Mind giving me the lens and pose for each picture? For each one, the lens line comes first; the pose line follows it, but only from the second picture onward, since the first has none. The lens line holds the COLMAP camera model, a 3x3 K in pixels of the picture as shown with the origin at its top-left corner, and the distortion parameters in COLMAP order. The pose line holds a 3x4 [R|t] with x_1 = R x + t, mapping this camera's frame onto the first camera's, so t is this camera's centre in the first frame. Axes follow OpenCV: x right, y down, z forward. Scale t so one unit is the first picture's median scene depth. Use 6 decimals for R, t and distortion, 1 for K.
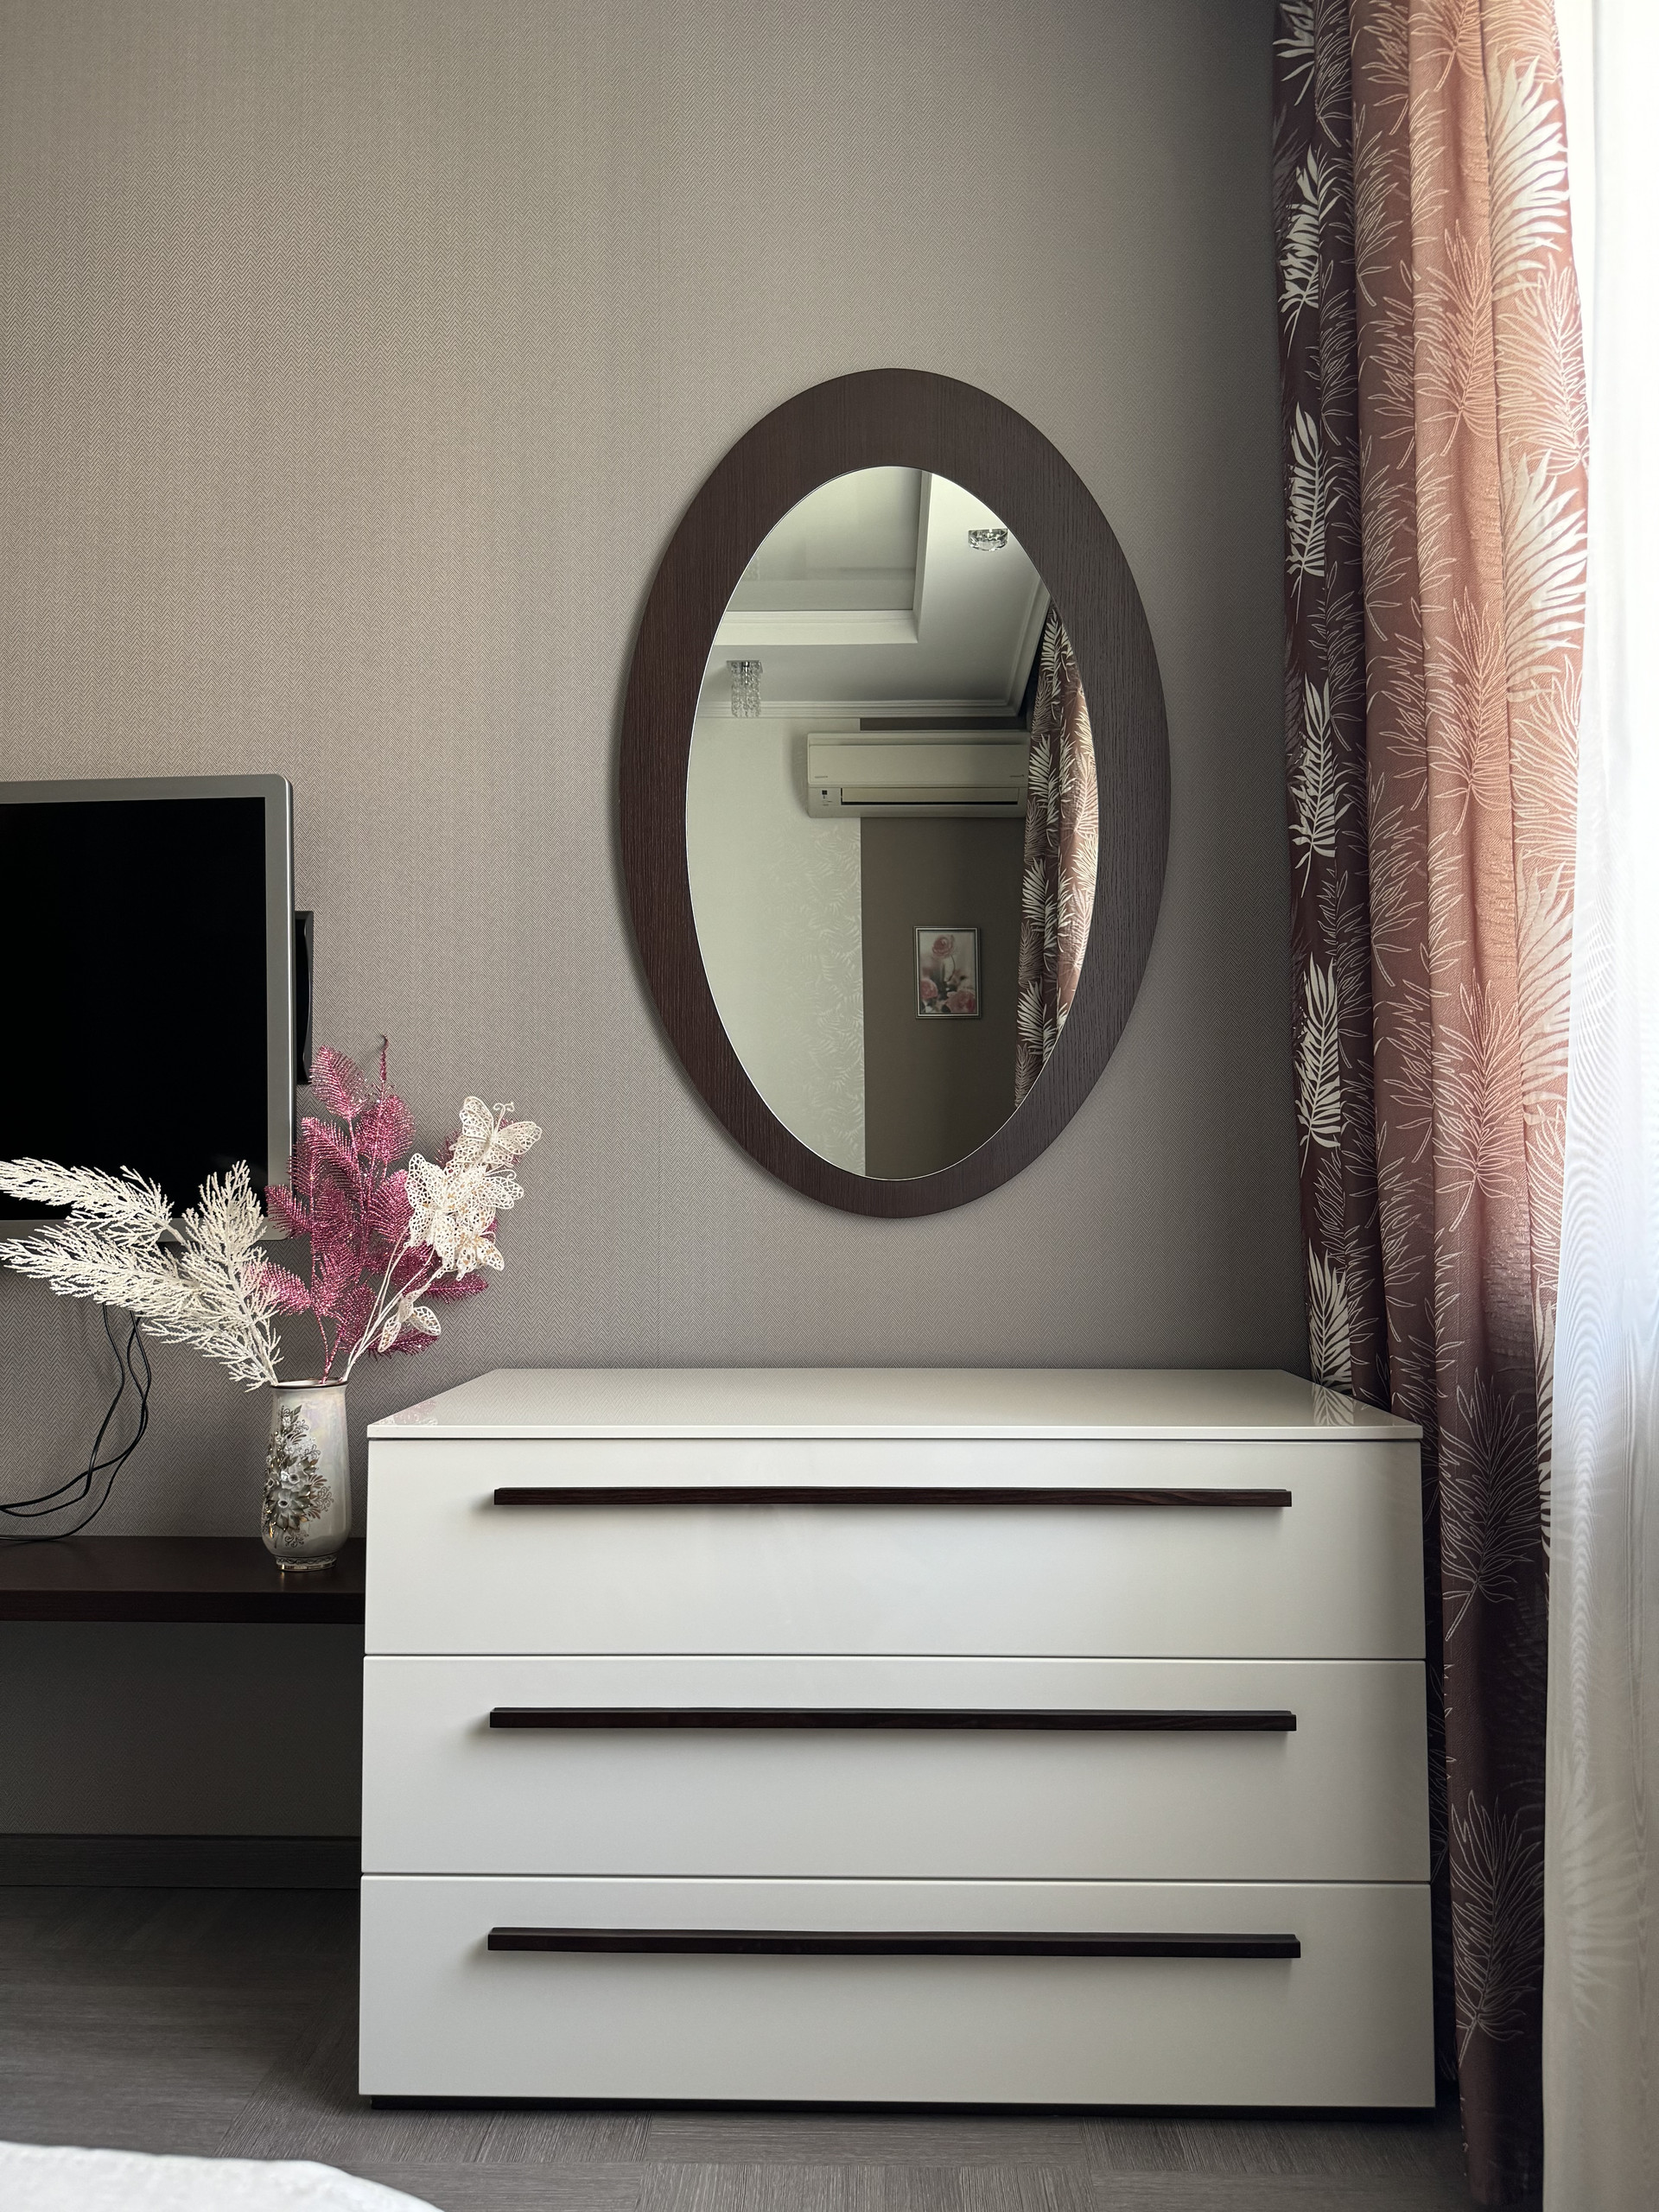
lens RADIAL K [[1573.0, 0, 836.2], [0, 1573.0, 1112.7], [0, 0, 1]] dist [0.007622, -0.006892]
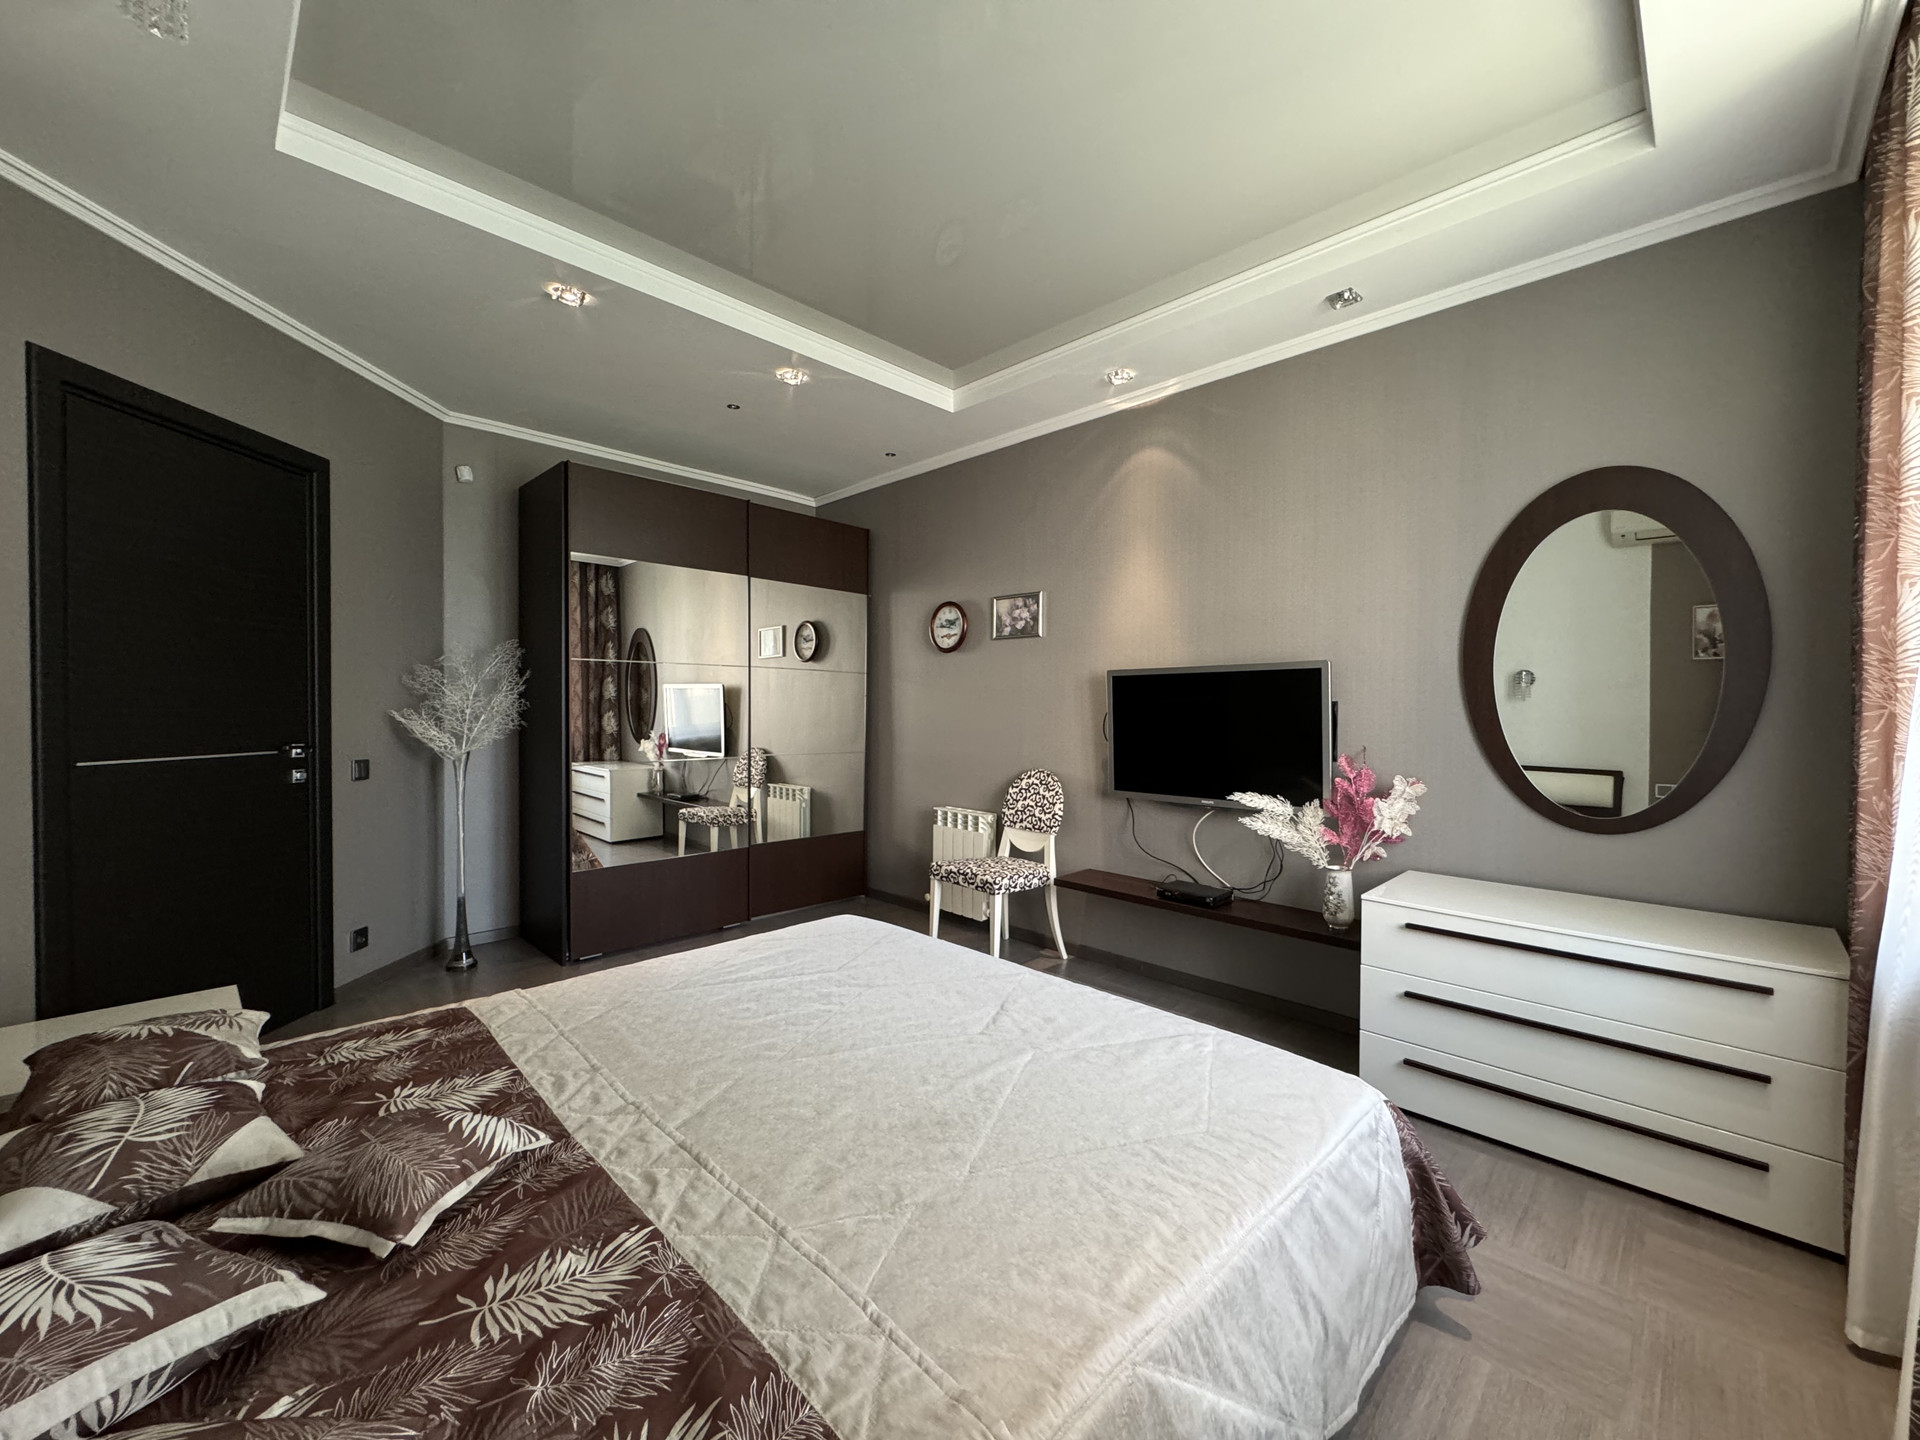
lens RADIAL K [[767.5, 0, 968.2], [0, 767.5, 713.3], [0, 0, 1]] dist [0.009281, 0.000530]
pose [[0.734715, 0.016218, -0.678183, 0.144885], [0.029597, 0.997996, 0.055930, -0.234052], [0.677730, -0.061165, 0.732762, -0.564897]]
